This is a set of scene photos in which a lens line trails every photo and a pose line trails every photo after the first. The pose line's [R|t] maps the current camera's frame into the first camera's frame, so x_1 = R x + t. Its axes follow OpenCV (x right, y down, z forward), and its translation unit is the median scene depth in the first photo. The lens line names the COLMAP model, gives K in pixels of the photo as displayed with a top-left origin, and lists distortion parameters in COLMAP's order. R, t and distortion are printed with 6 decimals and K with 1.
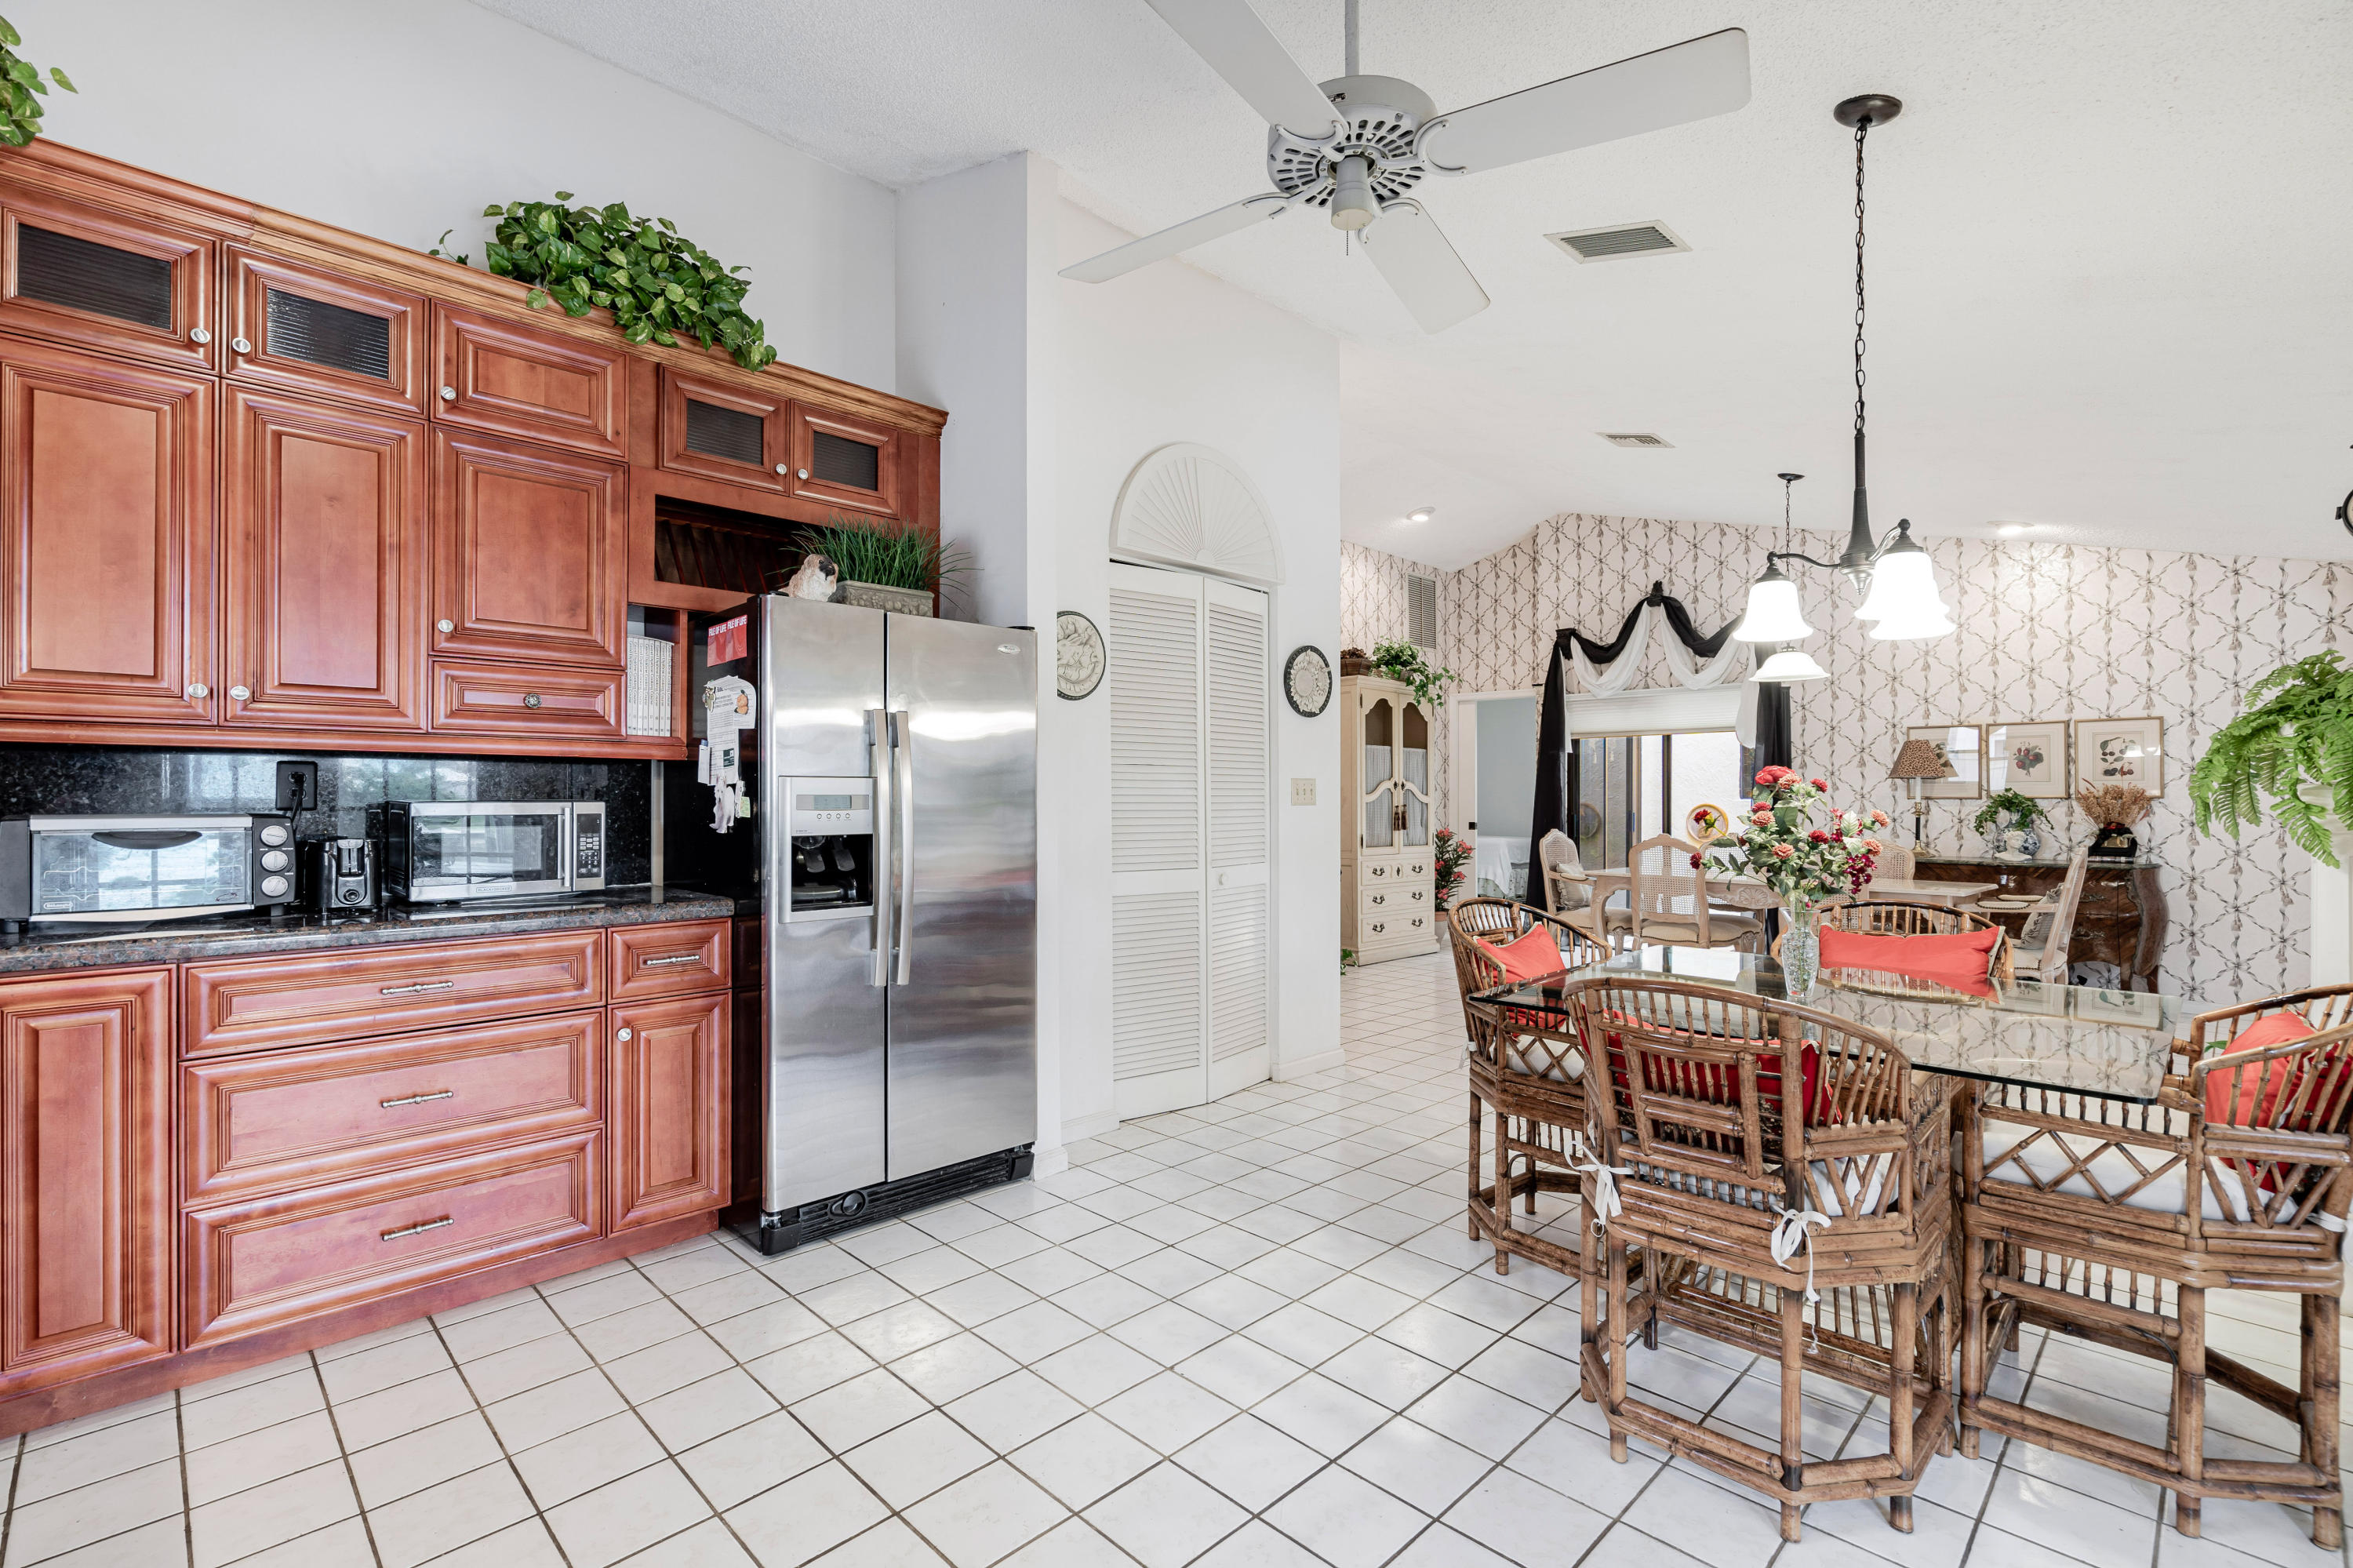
lens RADIAL K [[1072.6, 0, 1171.2], [0, 1072.6, 790.8], [0, 0, 1]] dist [-0.002850, 0.002302]
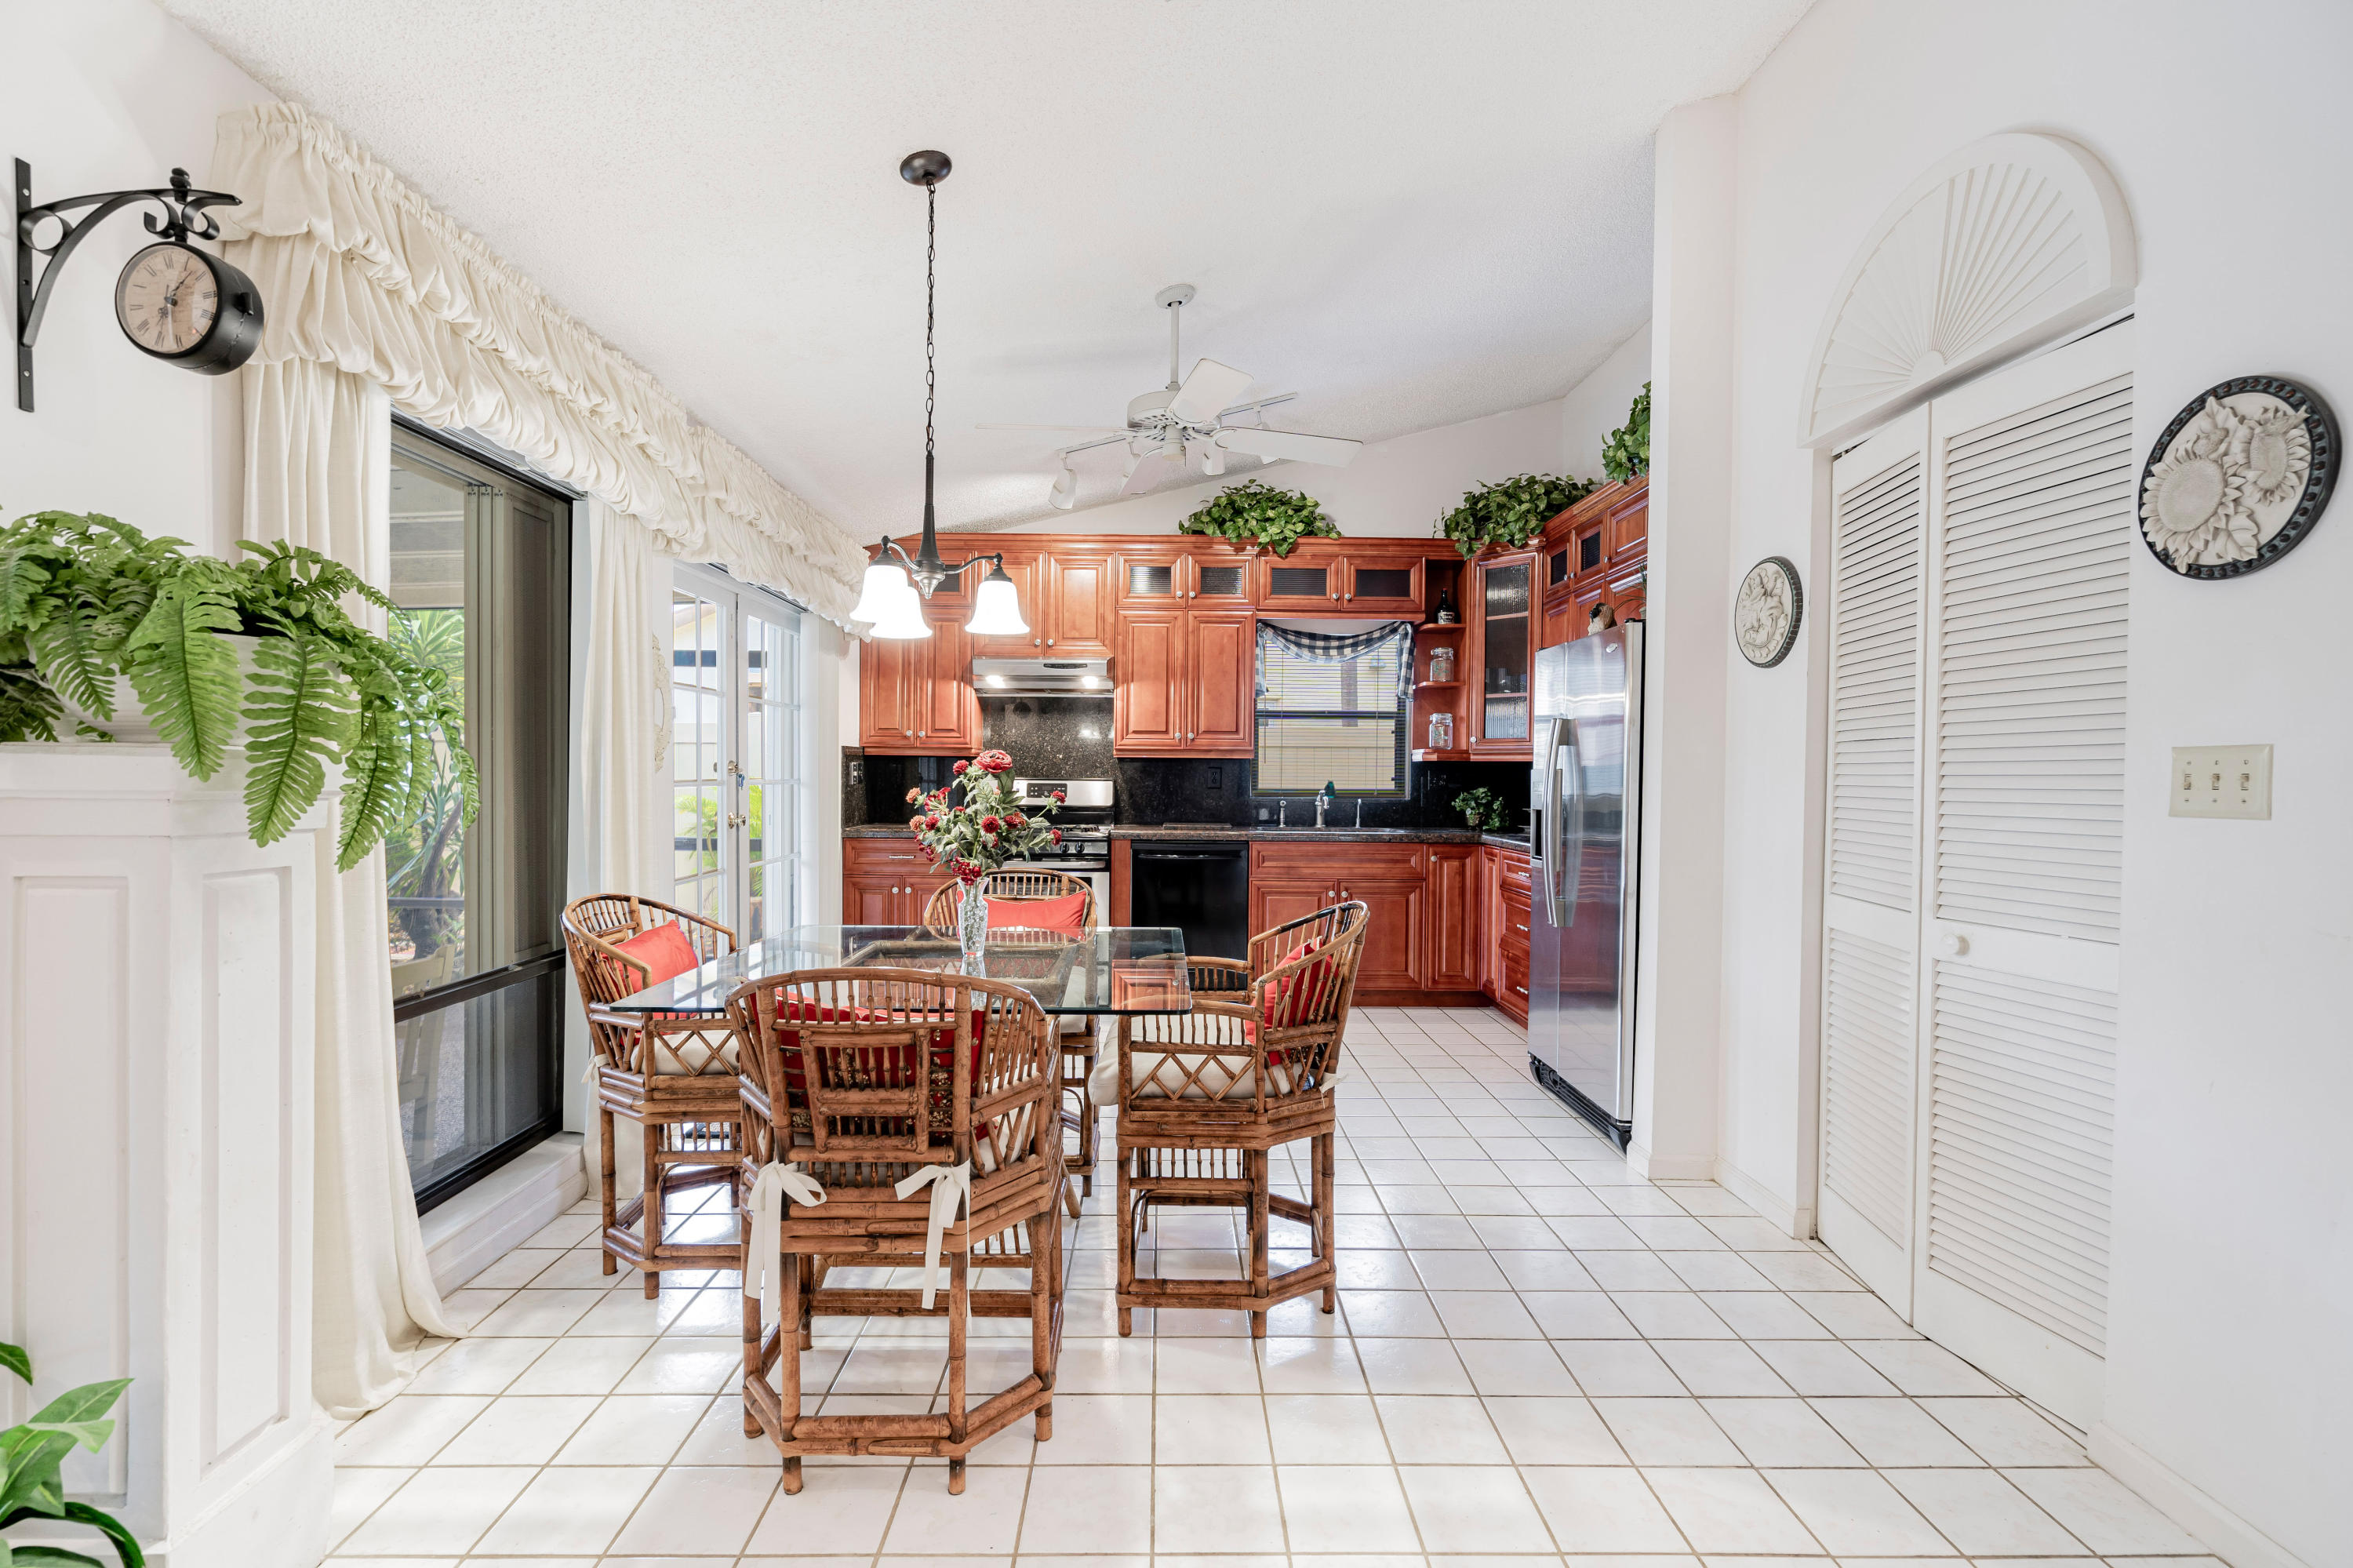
lens RADIAL K [[1072.6, 0, 1169.7], [0, 1072.6, 783.7], [0, 0, 1]] dist [-0.002850, 0.002302]
pose [[-0.700986, -0.000018, -0.713175, 1.062818], [-0.005782, 0.999967, 0.005658, -0.000627], [0.713152, 0.008090, -0.700963, 1.649489]]
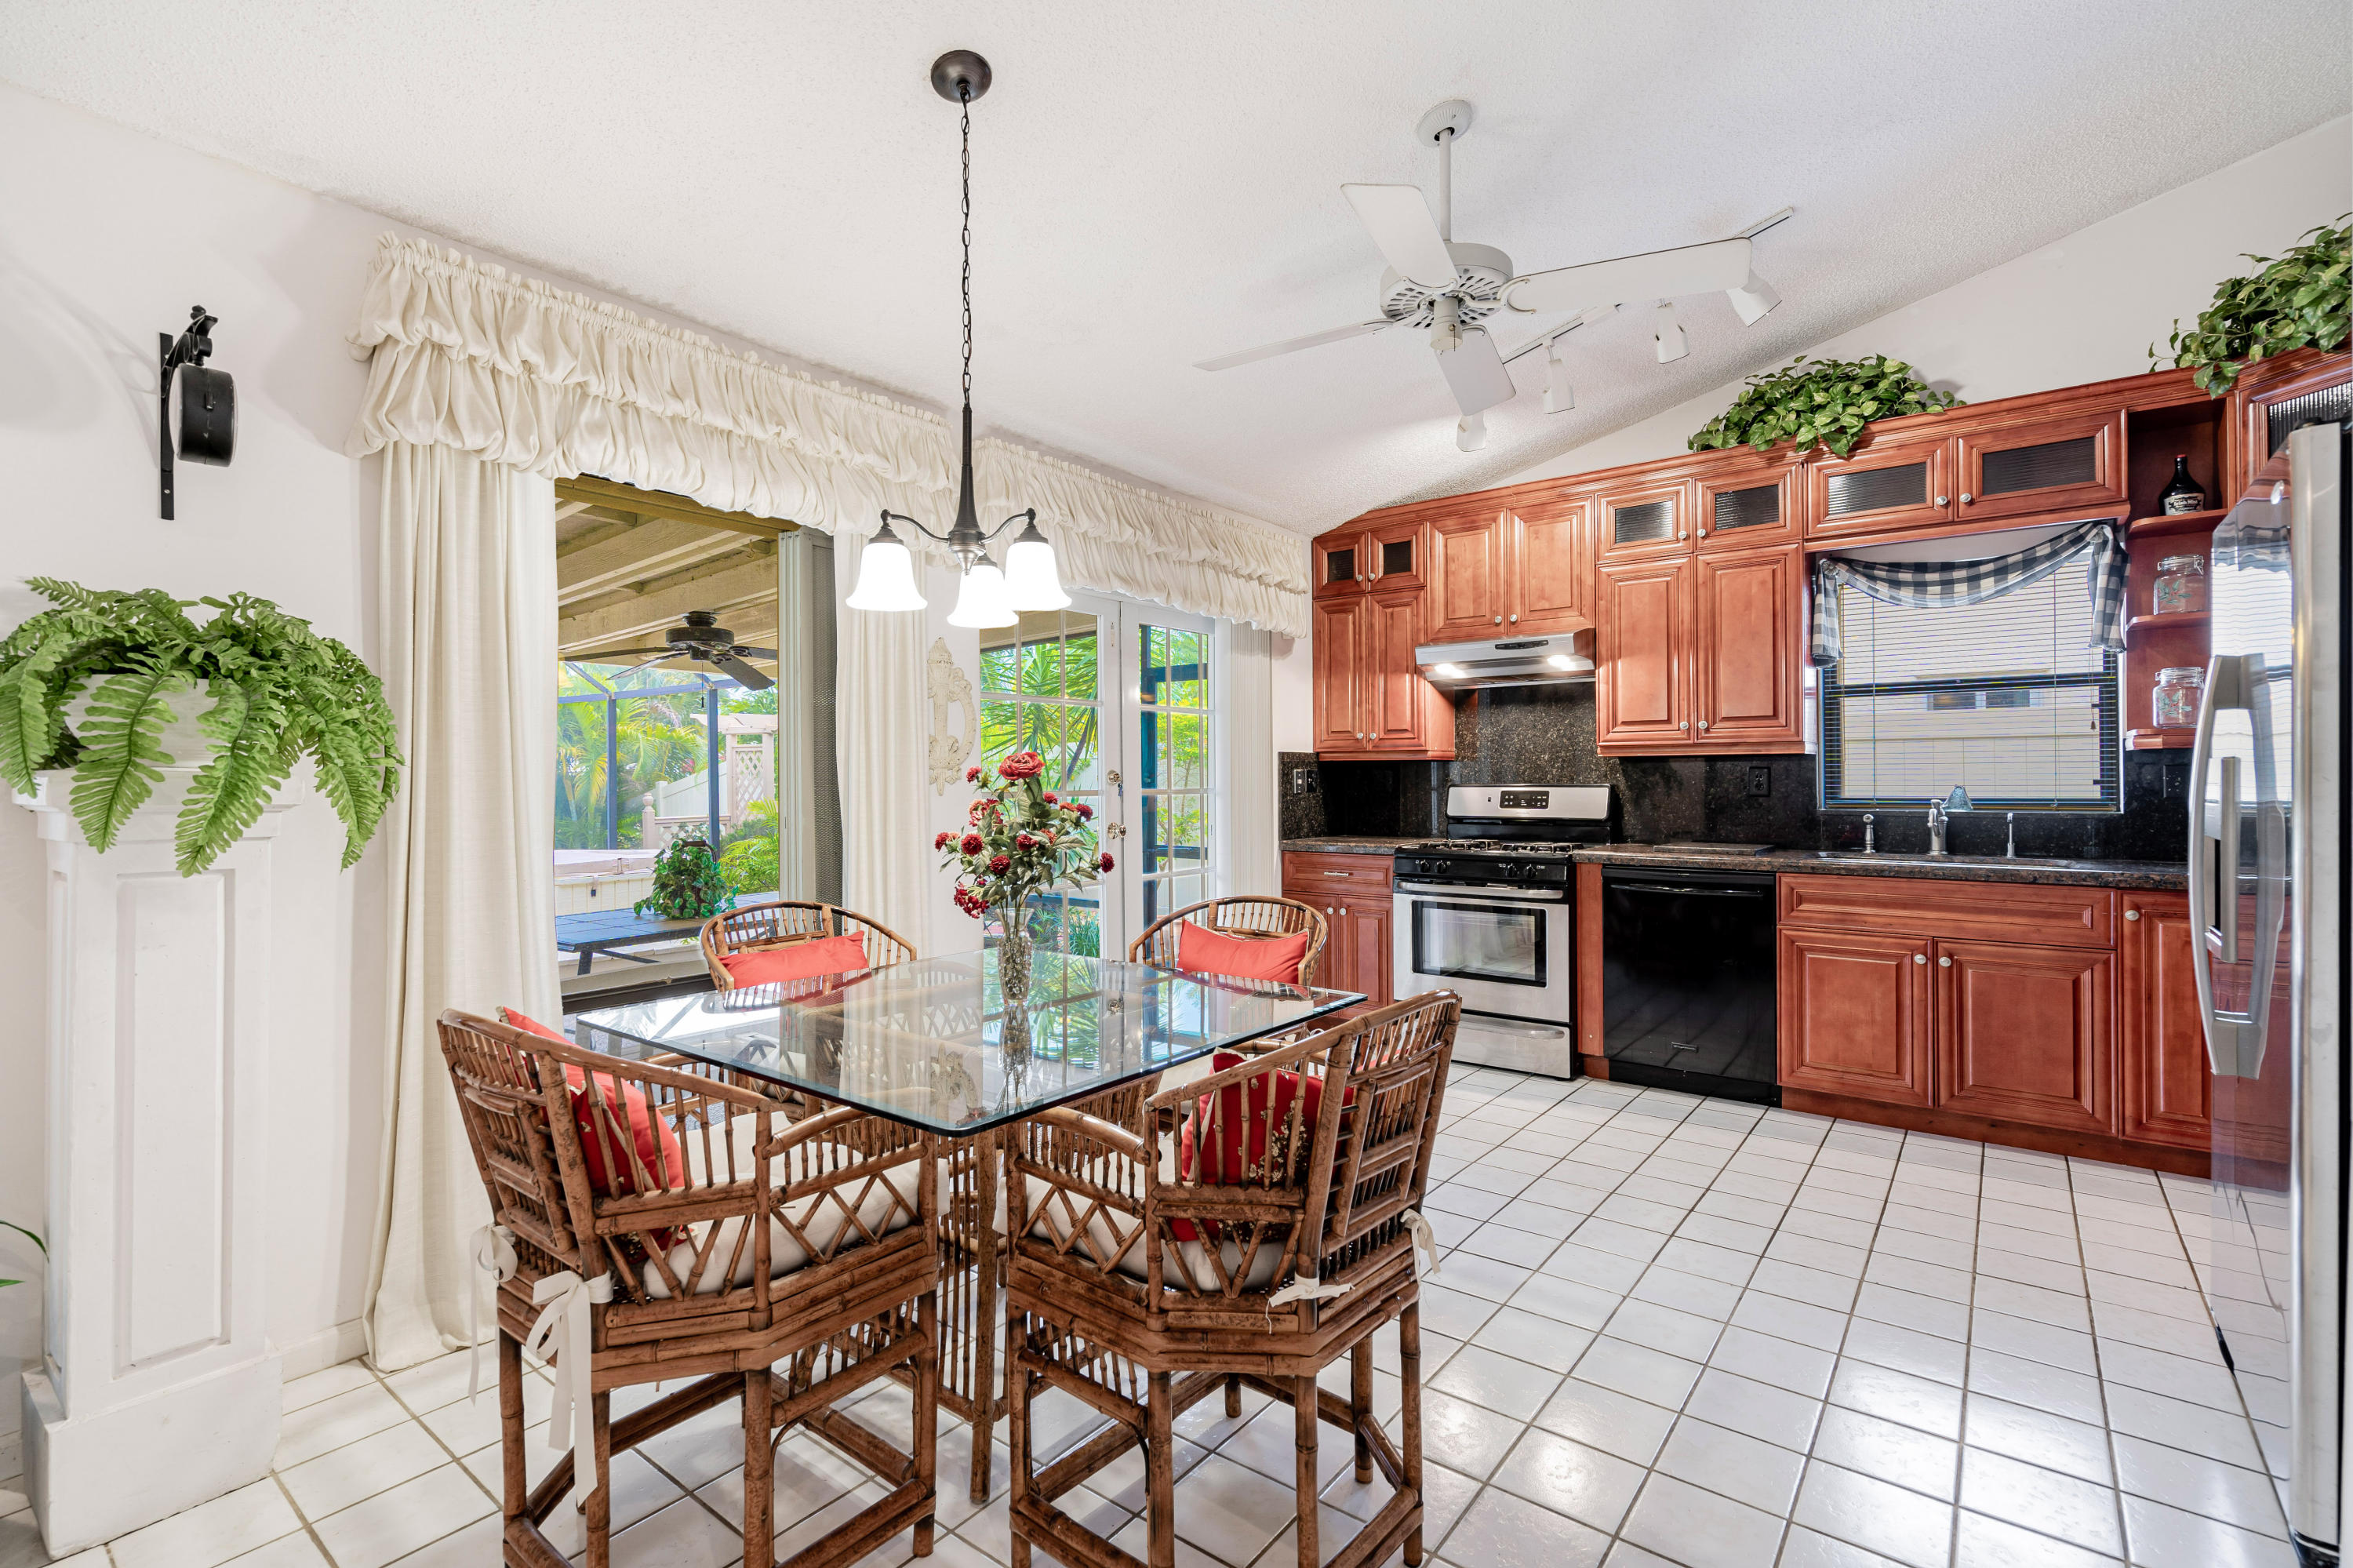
lens RADIAL K [[1072.6, 0, 1172.2], [0, 1072.6, 773.4], [0, 0, 1]] dist [-0.002850, 0.002302]
pose [[-0.993576, 0.003458, -0.113117, 0.470617], [0.004684, 0.999933, -0.010577, -0.000611], [0.113073, -0.011038, -0.993525, 1.648046]]
